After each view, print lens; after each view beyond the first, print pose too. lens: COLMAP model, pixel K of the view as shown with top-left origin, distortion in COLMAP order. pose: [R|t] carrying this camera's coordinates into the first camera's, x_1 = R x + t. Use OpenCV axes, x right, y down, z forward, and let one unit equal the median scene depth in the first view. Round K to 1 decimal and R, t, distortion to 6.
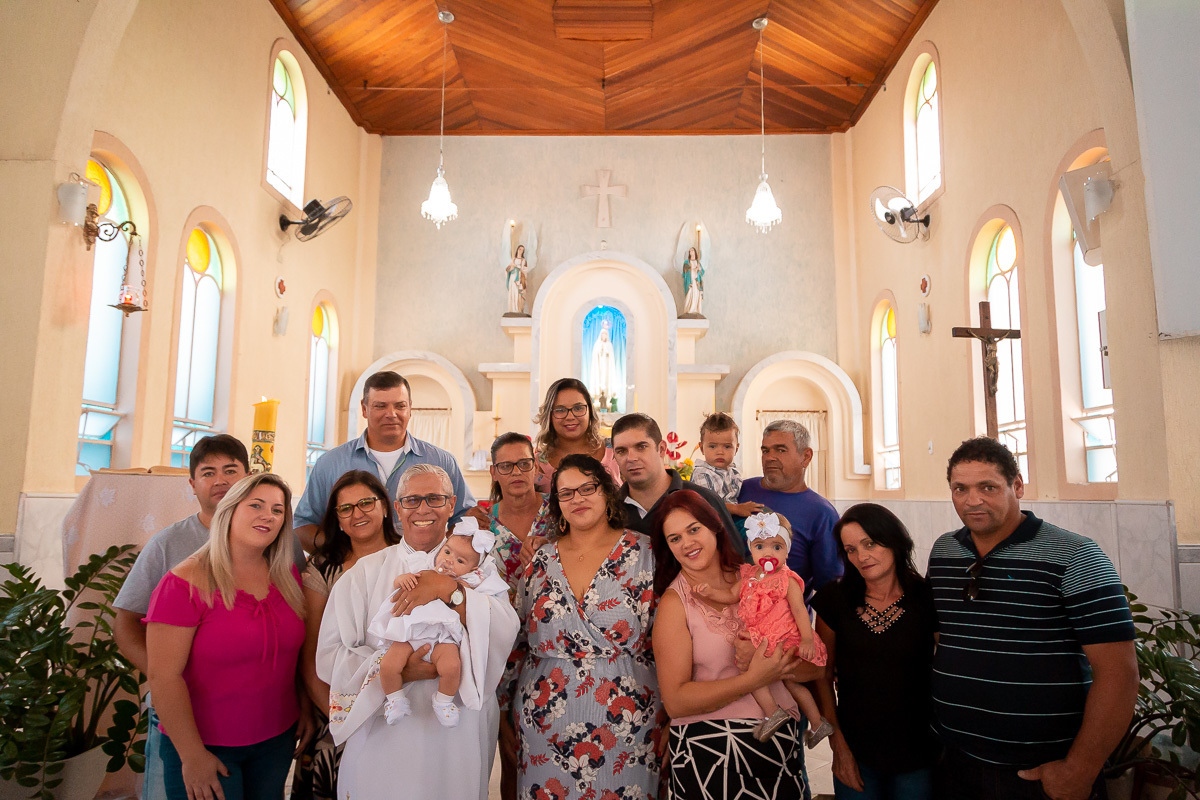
lens RADIAL K [[784.6, 0, 601.1], [0, 784.6, 407.9], [0, 0, 1]] dist [0.004865, 0.002344]
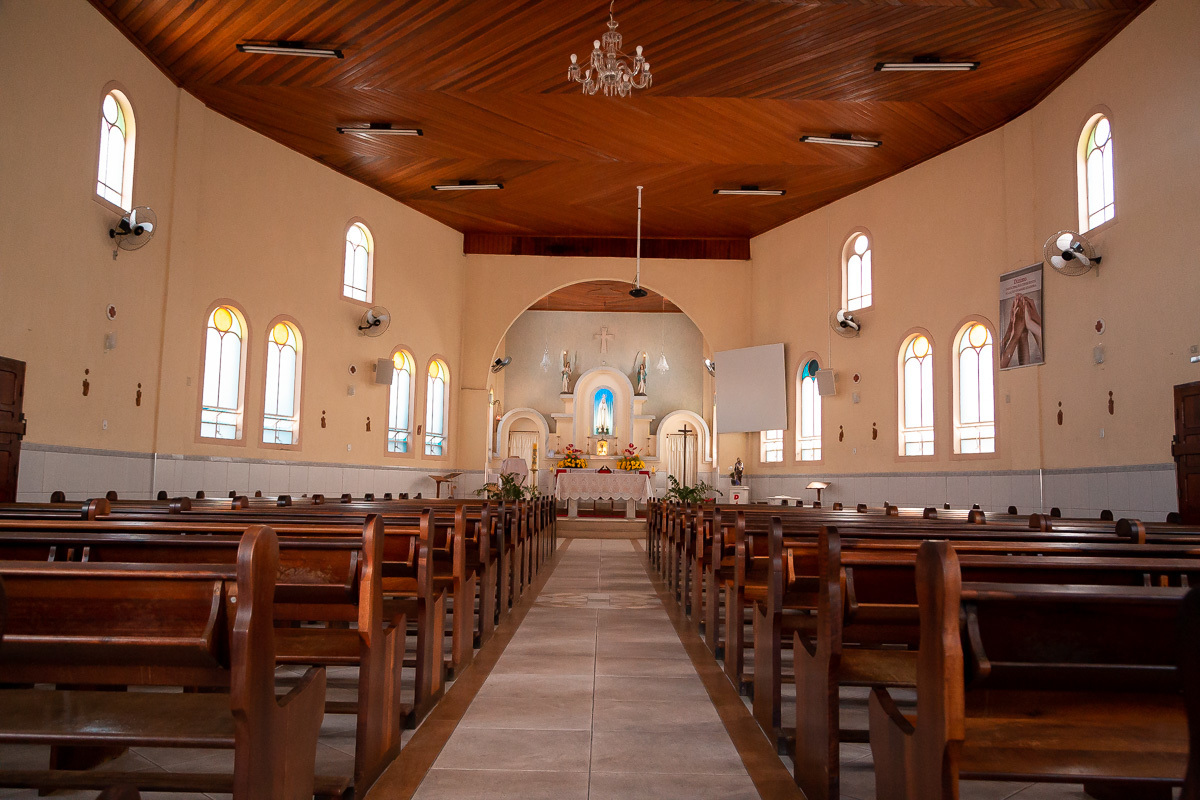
lens RADIAL K [[1203.0, 0, 600.0], [0, 1203.0, 397.5], [0, 0, 1]] dist [0.032873, 0.000000]
pose [[0.999881, 0.011152, 0.010685, -0.046719], [-0.011446, 0.999548, 0.027813, -0.210785], [-0.010370, -0.027932, 0.999556, -2.690464]]
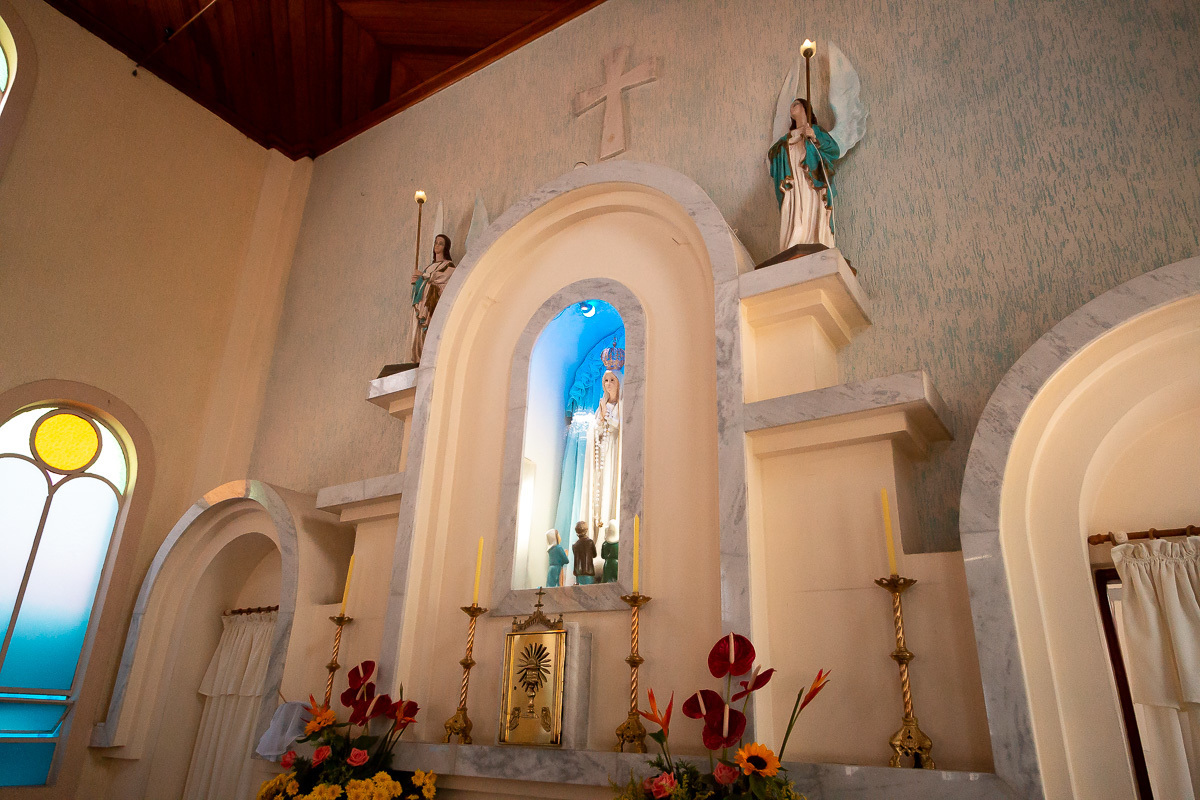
lens RADIAL K [[784.6, 0, 603.9], [0, 784.6, 408.3], [0, 0, 1]] dist [0.004865, 0.002344]
pose [[0.847059, -0.185089, -0.498231, 0.202775], [0.036607, 0.955496, -0.292723, 0.033121], [0.530237, 0.229715, 0.816137, 0.725275]]
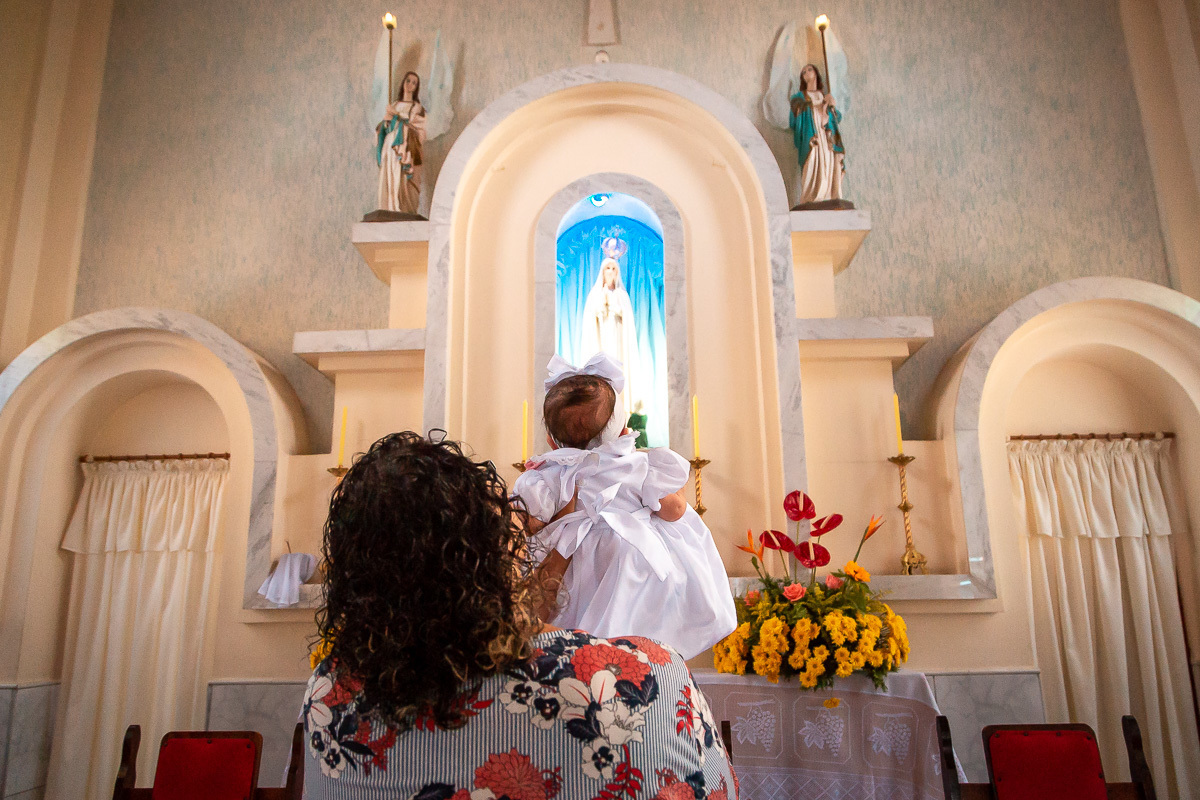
lens RADIAL K [[837.1, 0, 602.7], [0, 837.1, 417.0], [0, 0, 1]] dist [-0.014308, 0.005792]
pose [[0.999561, -0.027599, -0.010733, 0.003017], [0.026204, 0.993188, -0.113540, 0.037712], [0.013794, 0.113208, 0.993476, 0.592371]]
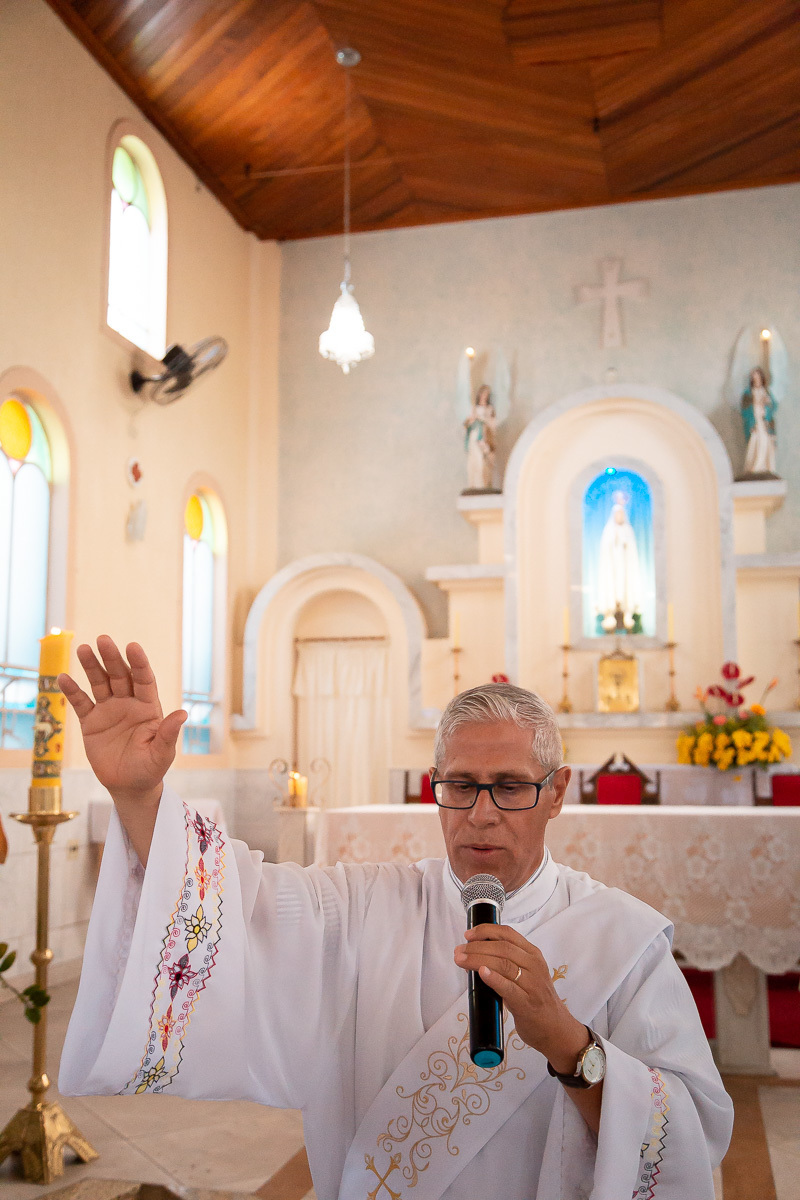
lens RADIAL K [[1203.0, 0, 401.1], [0, 1203.0, 620.0], [0, 0, 1]] dist [0.032873, 0.000000]
pose [[0.975288, -0.035931, -0.217997, 0.044713], [0.033617, 0.999332, -0.014313, 0.001429], [0.218365, 0.006631, 0.975845, -0.001999]]
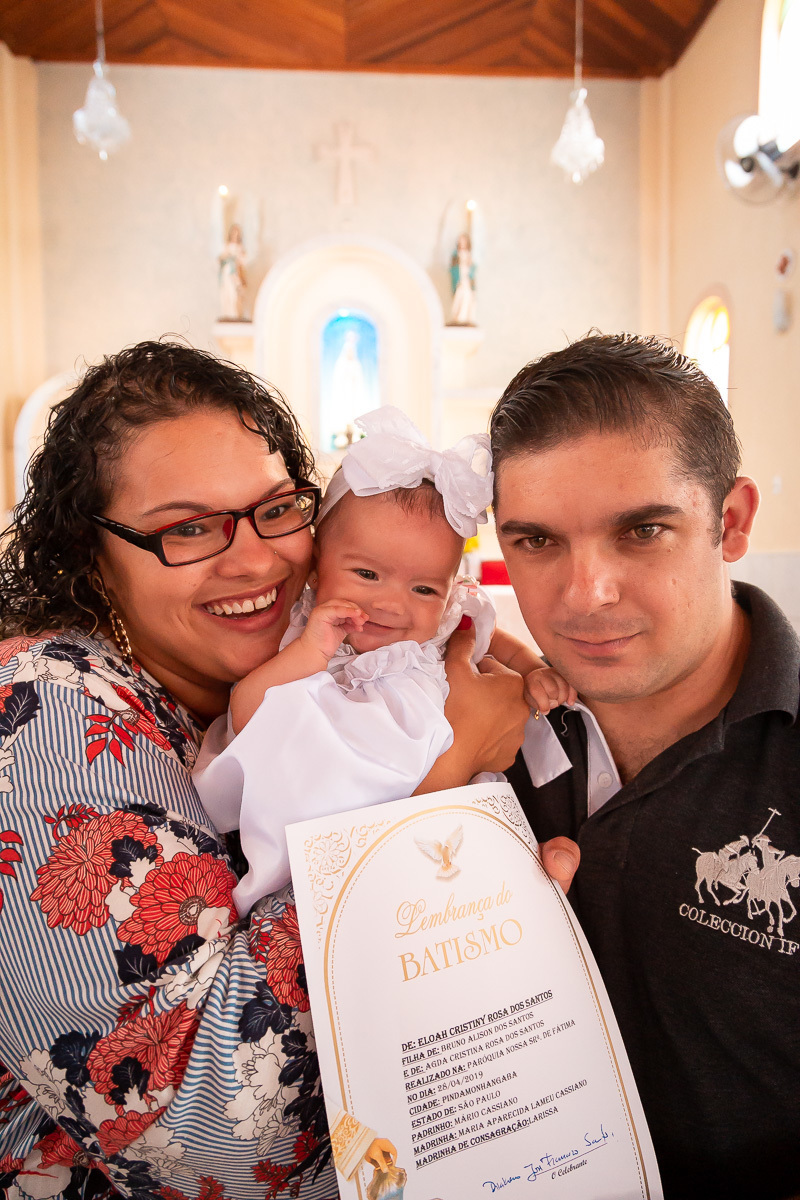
lens RADIAL K [[784.6, 0, 406.5], [0, 784.6, 611.6], [0, 0, 1]] dist [0.004865, 0.002344]
pose [[0.996517, -0.016496, 0.081746, -0.007817], [0.002400, 0.985508, 0.169615, 0.031711], [-0.083360, -0.168828, 0.982114, 0.193485]]
